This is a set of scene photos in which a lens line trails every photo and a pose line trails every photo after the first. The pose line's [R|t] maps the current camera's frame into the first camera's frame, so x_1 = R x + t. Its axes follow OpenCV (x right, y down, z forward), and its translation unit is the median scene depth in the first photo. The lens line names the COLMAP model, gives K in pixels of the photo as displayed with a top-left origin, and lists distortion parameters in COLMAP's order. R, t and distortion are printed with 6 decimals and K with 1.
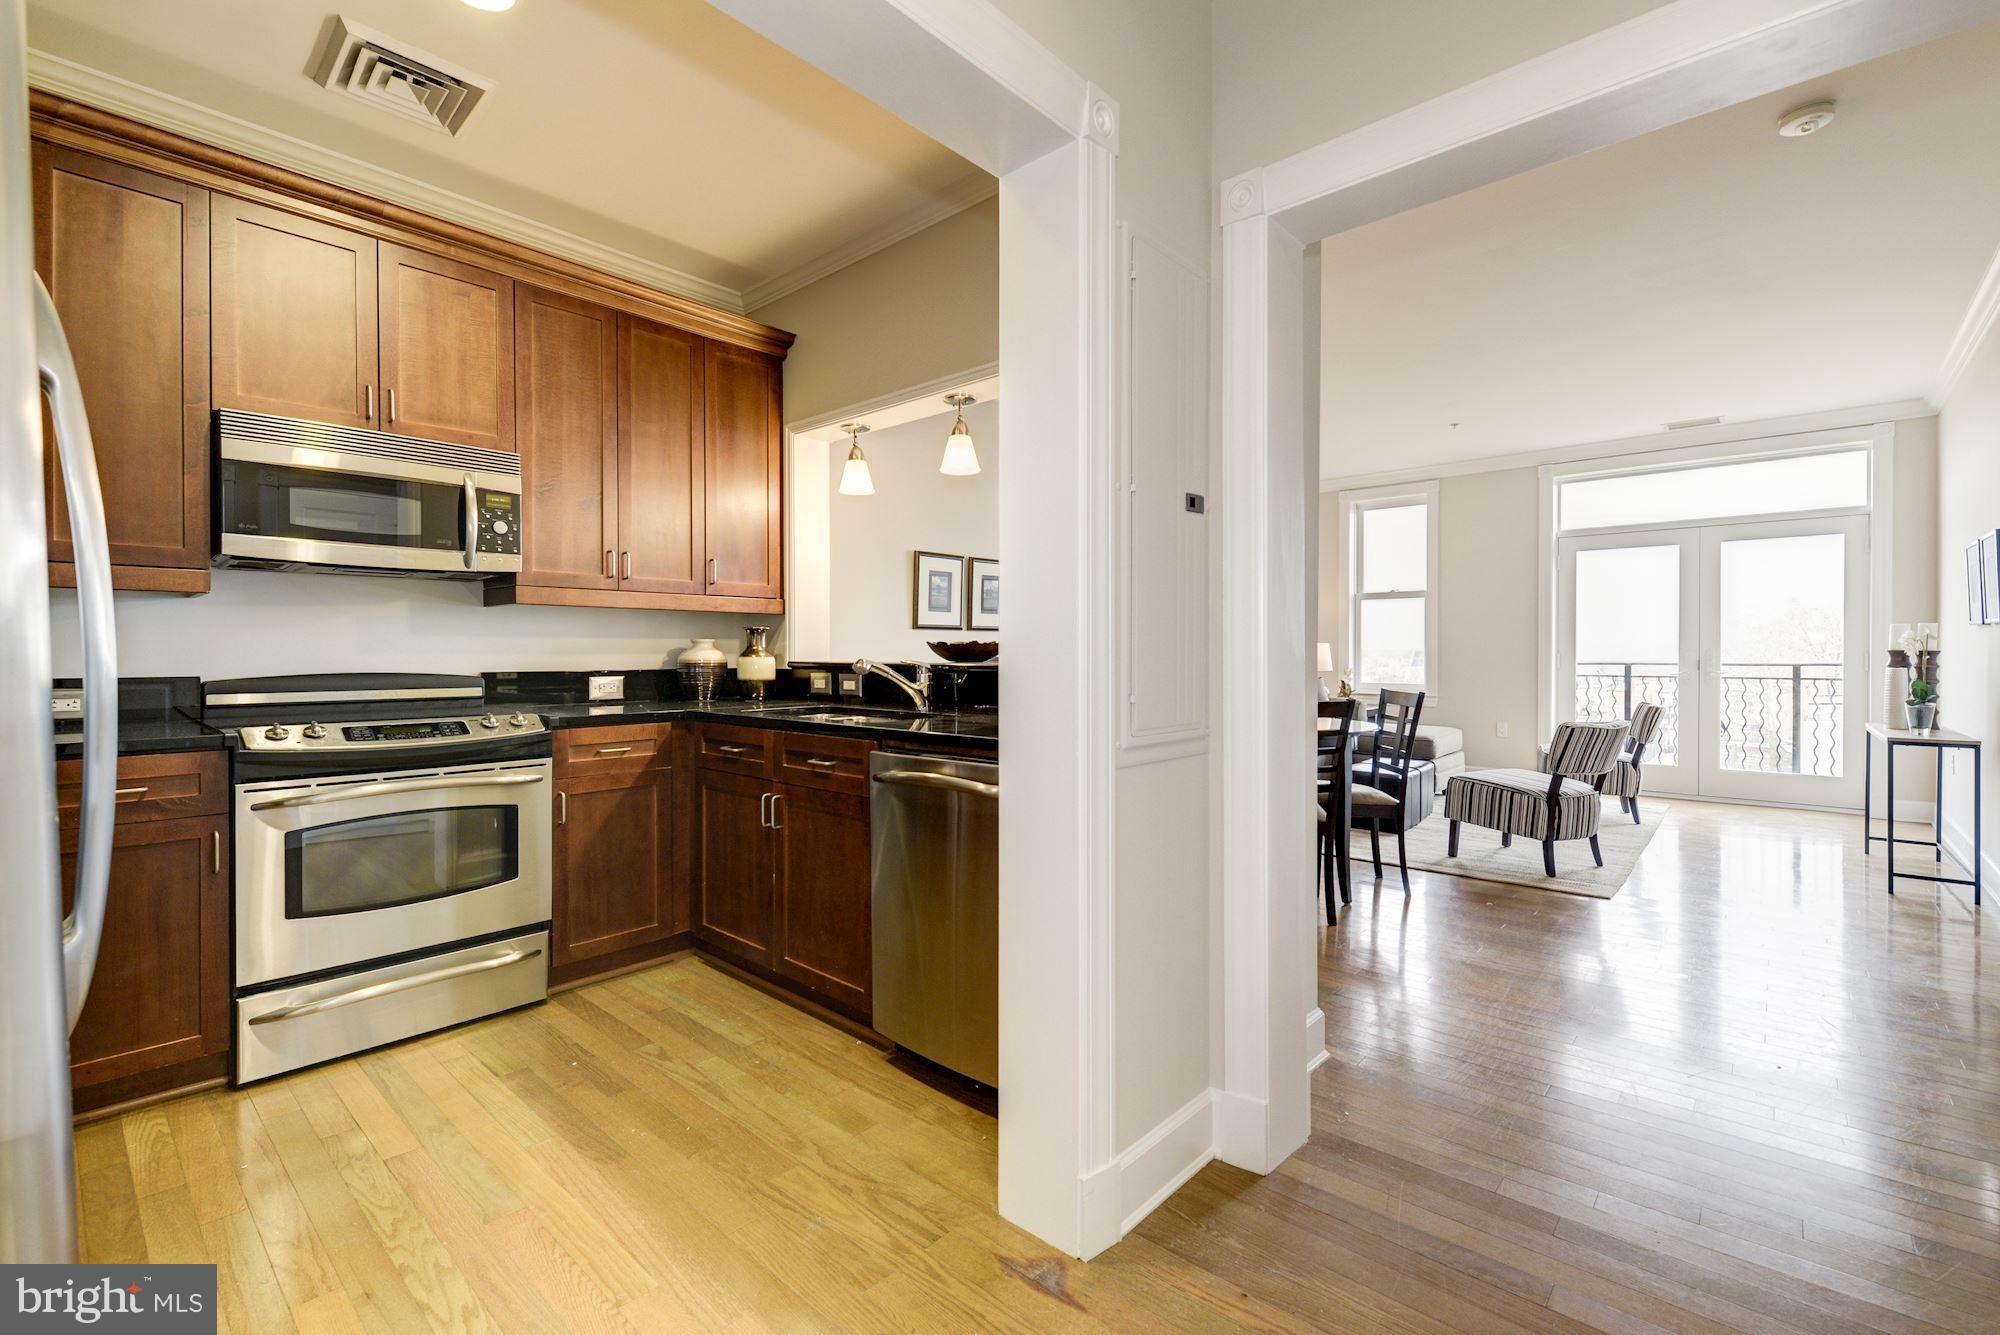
lens RADIAL K [[874.7, 0, 961.3], [0, 874.7, 659.0], [0, 0, 1]] dist [0.003418, -0.004483]
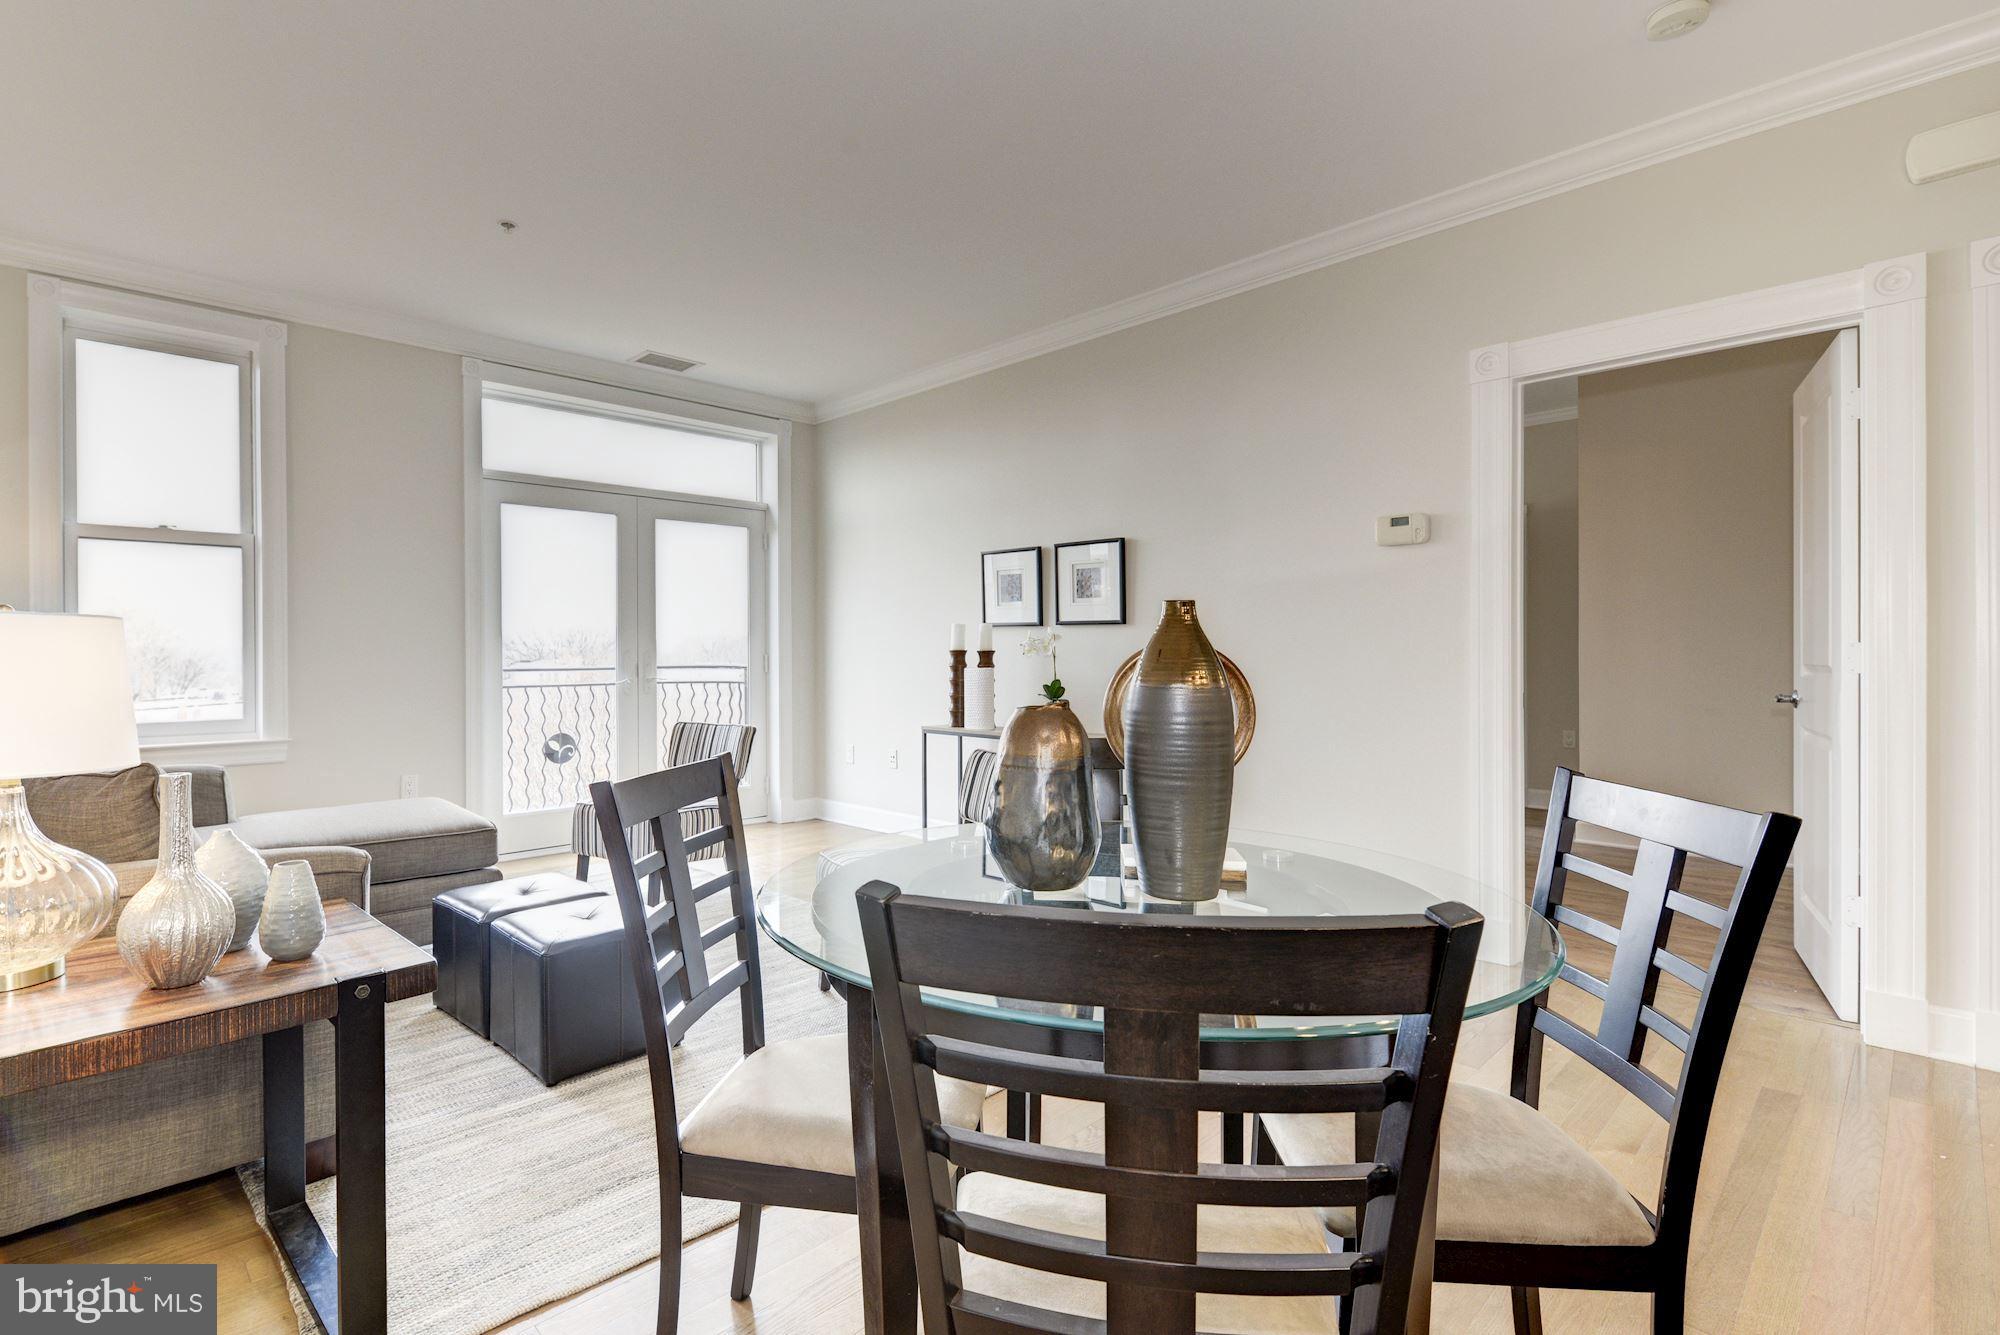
lens RADIAL K [[942.8, 0, 887.2], [0, 942.8, 663.6], [0, 0, 1]] dist [0.002131, 0.000089]
pose [[0.079306, -0.012114, 0.996777, 0.022431], [0.013232, 0.999851, 0.011099, -0.010450], [-0.996762, 0.012309, 0.079455, 1.338201]]
